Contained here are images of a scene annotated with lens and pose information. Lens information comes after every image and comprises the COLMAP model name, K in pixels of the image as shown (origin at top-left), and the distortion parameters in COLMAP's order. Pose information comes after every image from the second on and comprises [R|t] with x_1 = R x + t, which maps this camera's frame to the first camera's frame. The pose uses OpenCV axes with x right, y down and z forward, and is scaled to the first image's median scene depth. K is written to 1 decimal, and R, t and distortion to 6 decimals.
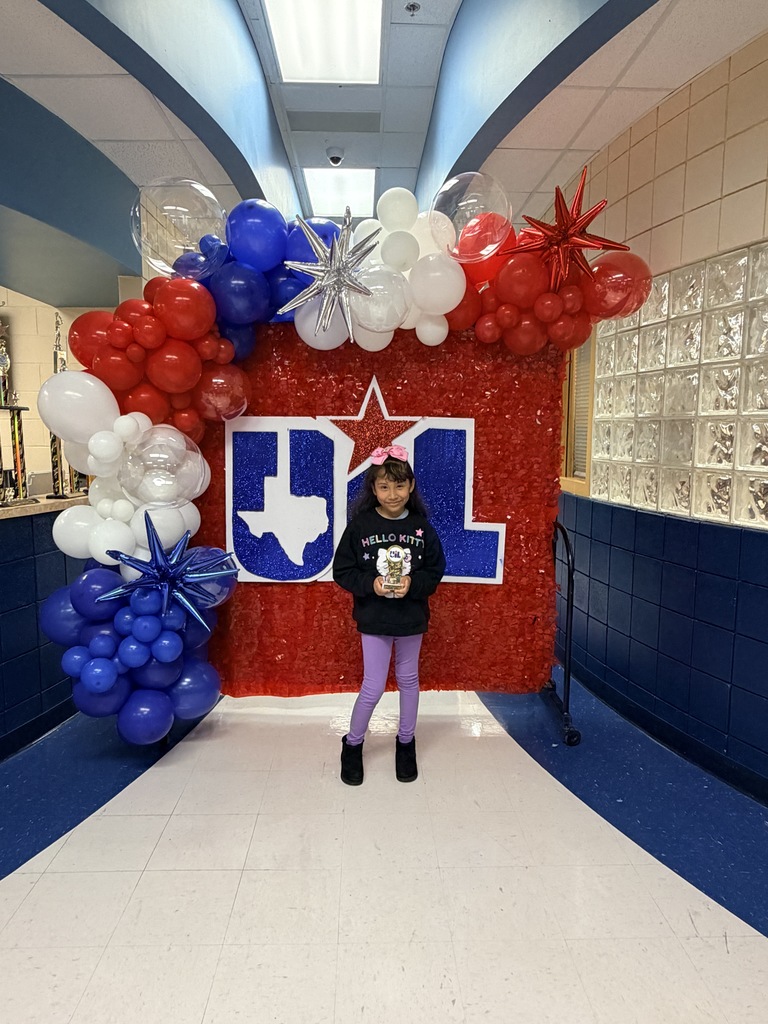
lens RADIAL K [[795.2, 0, 386.5], [0, 795.2, 518.7], [0, 0, 1]] dist [-0.039755, 0.065219]
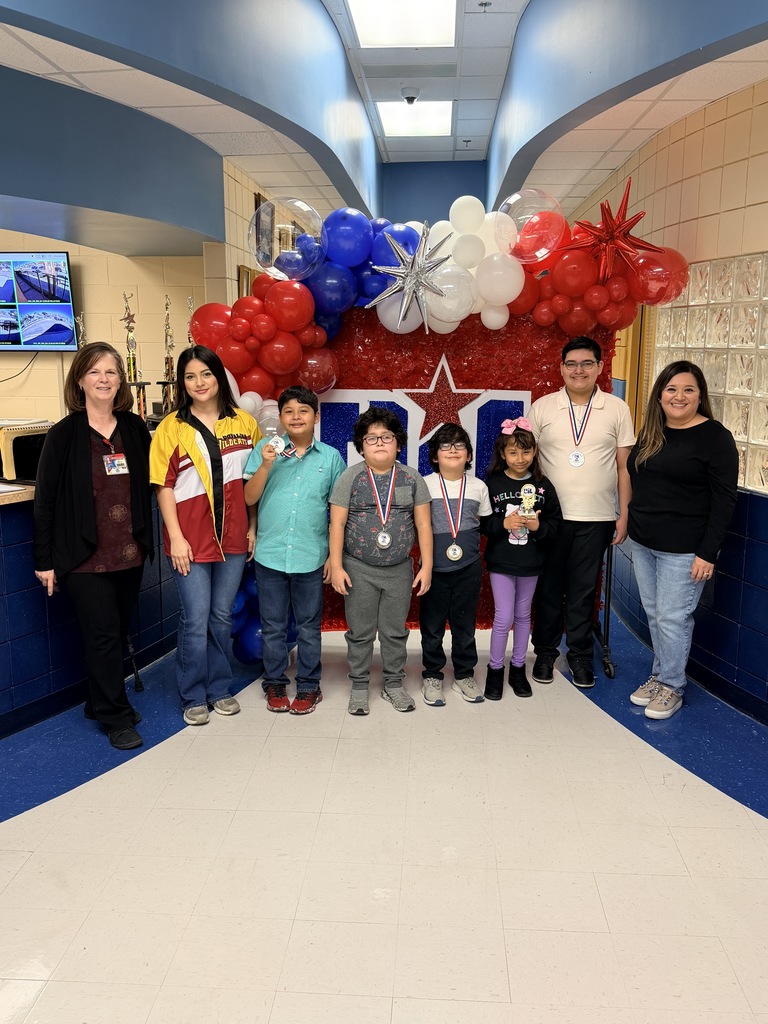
lens RADIAL K [[1094.3, 0, 353.9], [0, 1094.3, 550.5], [0, 0, 1]] dist [0.102286, -0.064950]
pose [[0.995459, 0.017427, -0.093585, 0.008759], [-0.010081, 0.996871, 0.078403, -0.019587], [0.094659, -0.077103, 0.992519, -0.613976]]
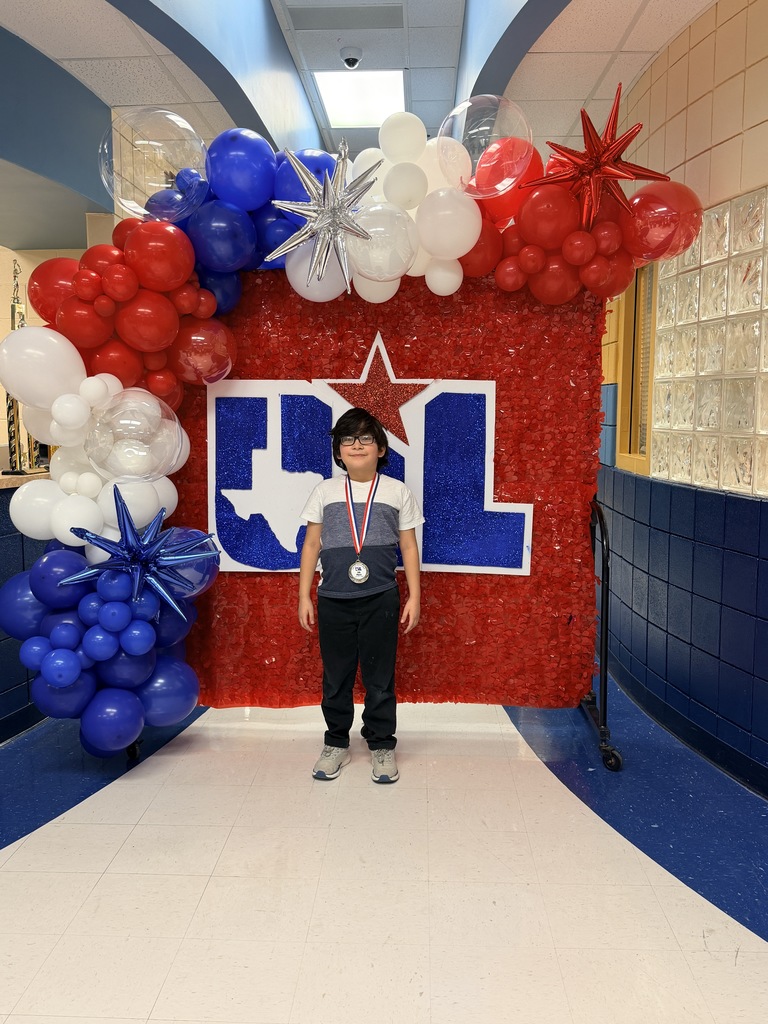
lens RADIAL K [[1094.3, 0, 371.3], [0, 1094.3, 516.4], [0, 0, 1]] dist [0.102286, -0.064950]
pose [[0.997701, 0.003457, -0.067674, 0.058025], [-0.004240, 0.999926, -0.011436, 0.034267], [0.067630, 0.011697, 0.997642, -0.185099]]
